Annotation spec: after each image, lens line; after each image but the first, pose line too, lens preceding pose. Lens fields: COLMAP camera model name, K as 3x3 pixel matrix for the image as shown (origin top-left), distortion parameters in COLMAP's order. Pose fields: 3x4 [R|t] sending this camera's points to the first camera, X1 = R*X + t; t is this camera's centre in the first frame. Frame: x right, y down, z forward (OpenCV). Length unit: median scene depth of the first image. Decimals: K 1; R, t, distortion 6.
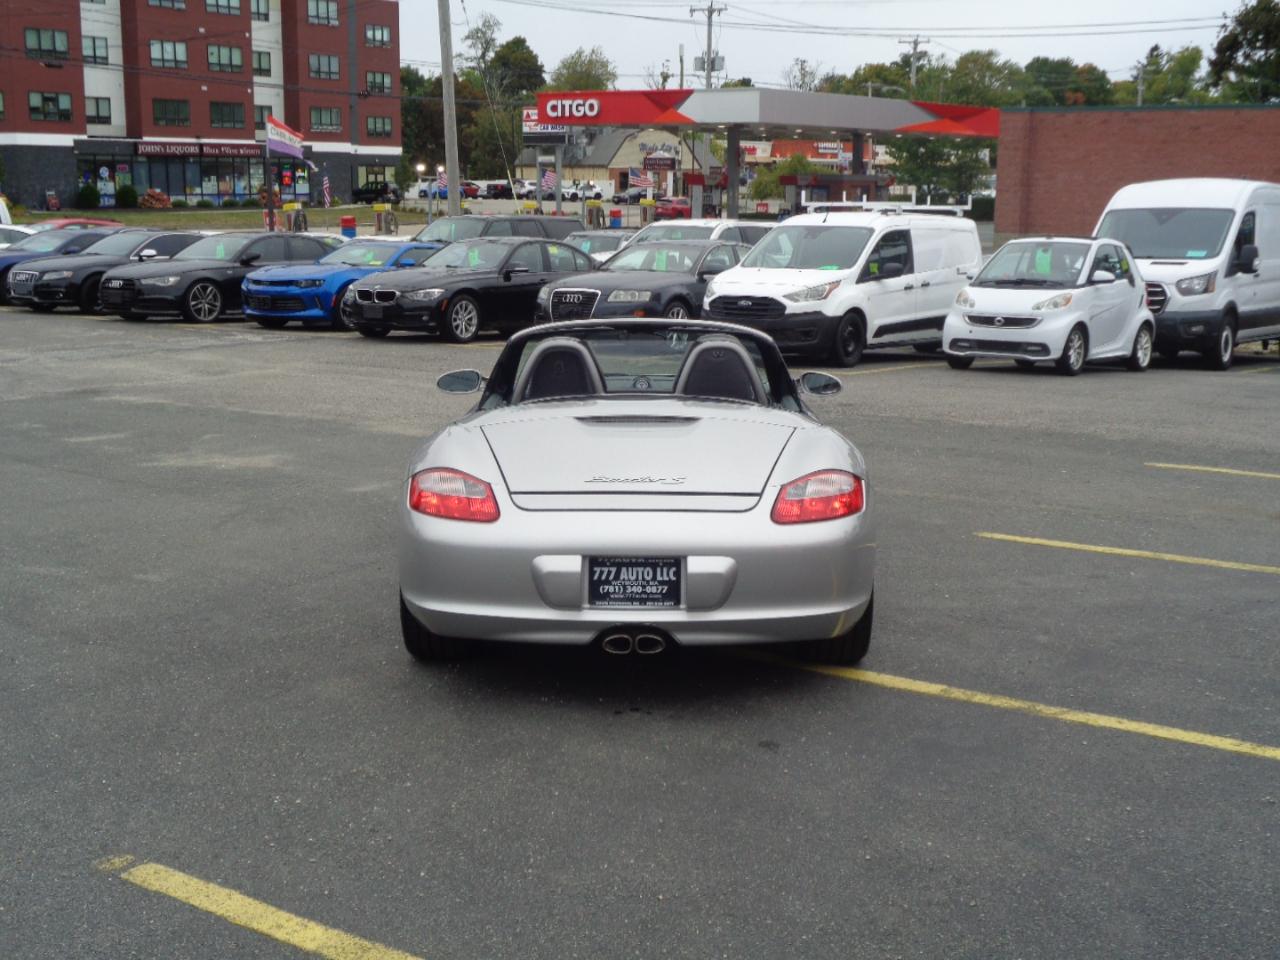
lens RADIAL K [[1539.8, 0, 640.0], [0, 1539.8, 480.0], [0, 0, 1]] dist [-0.018216, 0.009705]
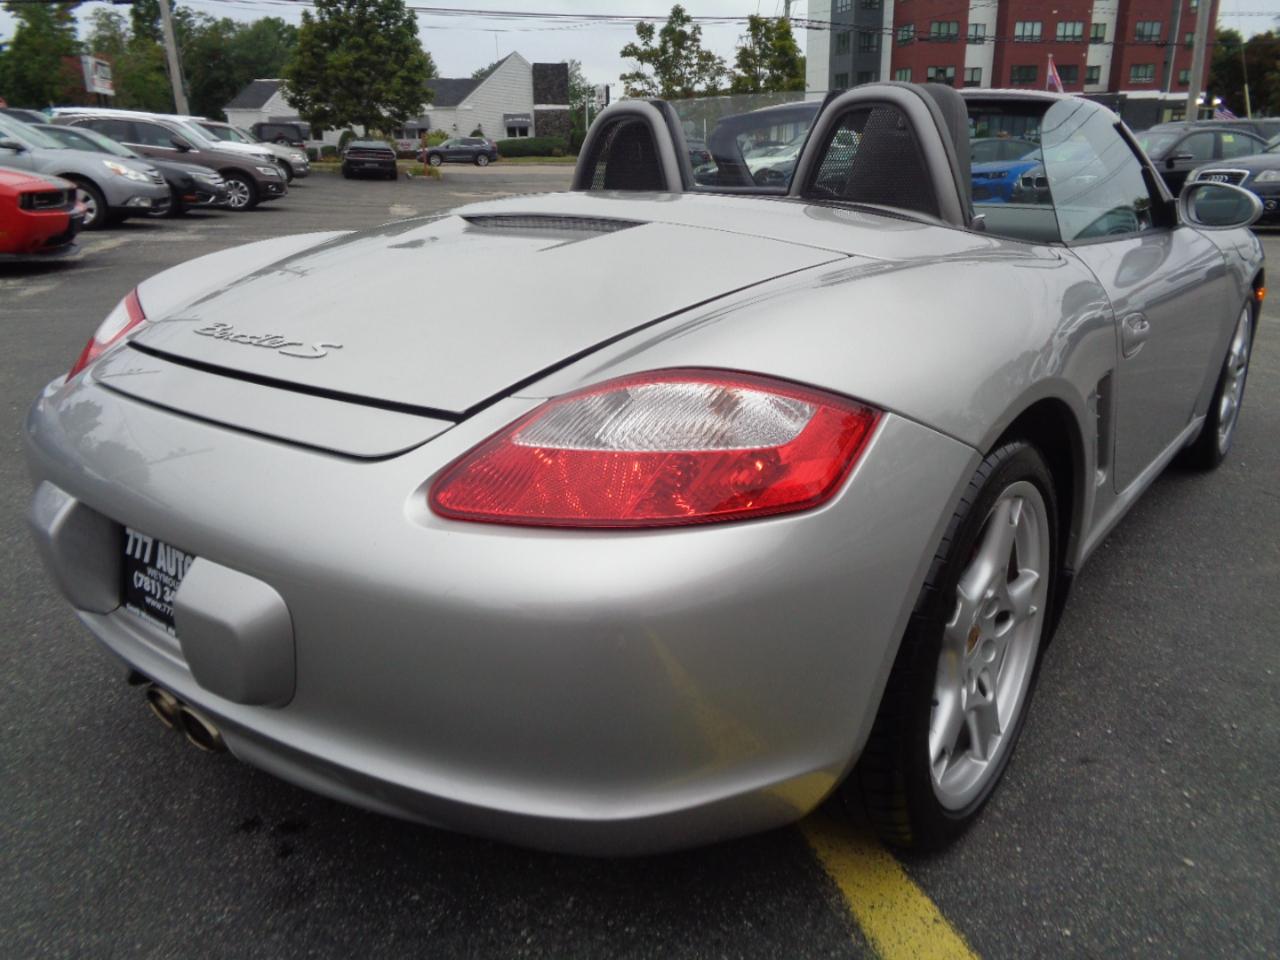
lens RADIAL K [[947.0, 0, 636.1], [0, 947.0, 472.9], [0, 0, 1]] dist [0.034111, -0.025110]
pose [[0.783682, 0.179572, -0.594640, 0.060380], [-0.088810, 0.979858, 0.178858, -0.004978], [0.614781, -0.087358, 0.783845, 0.217058]]
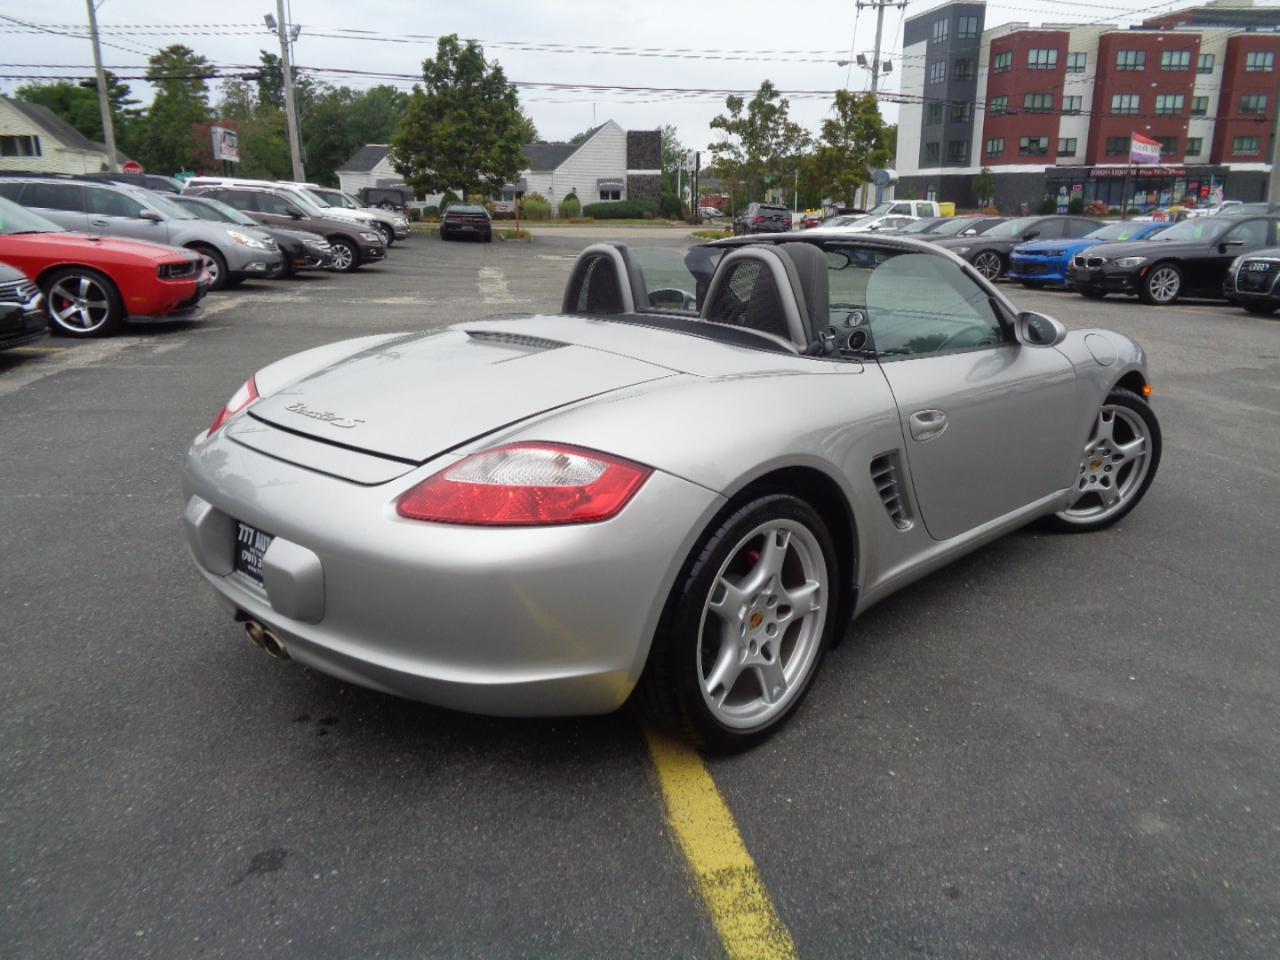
lens RADIAL K [[953.4, 0, 647.1], [0, 953.4, 474.0], [0, 0, 1]] dist [0.008270, 0.001928]
pose [[0.729476, 0.172122, -0.661996, 0.101808], [-0.114811, 0.984902, 0.129564, -0.011925], [0.674302, -0.018509, 0.738224, 0.196601]]
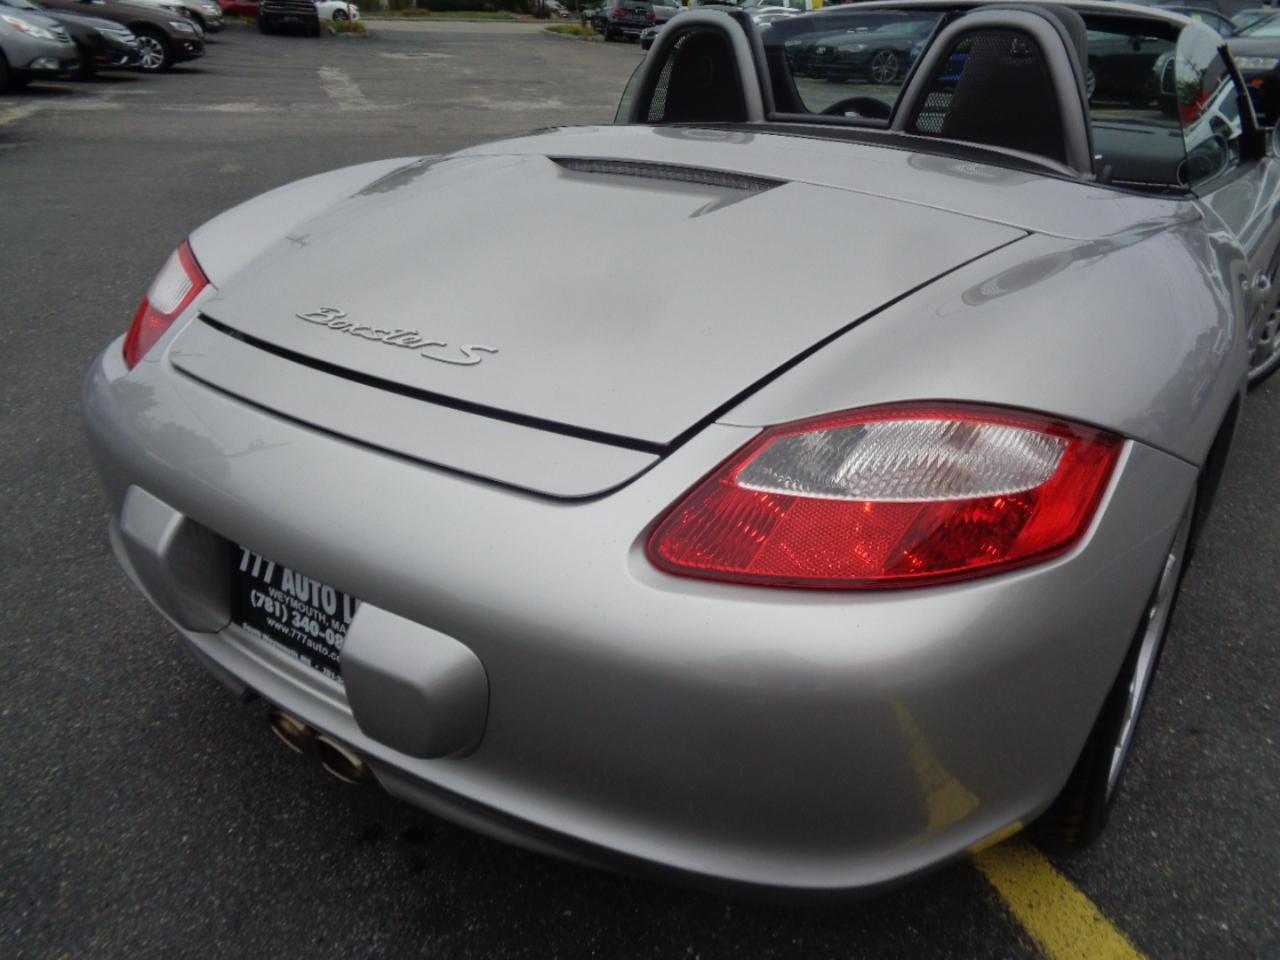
lens RADIAL K [[953.4, 0, 647.1], [0, 953.4, 474.0], [0, 0, 1]] dist [0.008270, 0.001928]
pose [[0.826655, 0.245026, -0.506562, 0.043780], [-0.100413, 0.950002, 0.295656, -0.010597], [0.553678, -0.193540, 0.809928, 0.213524]]
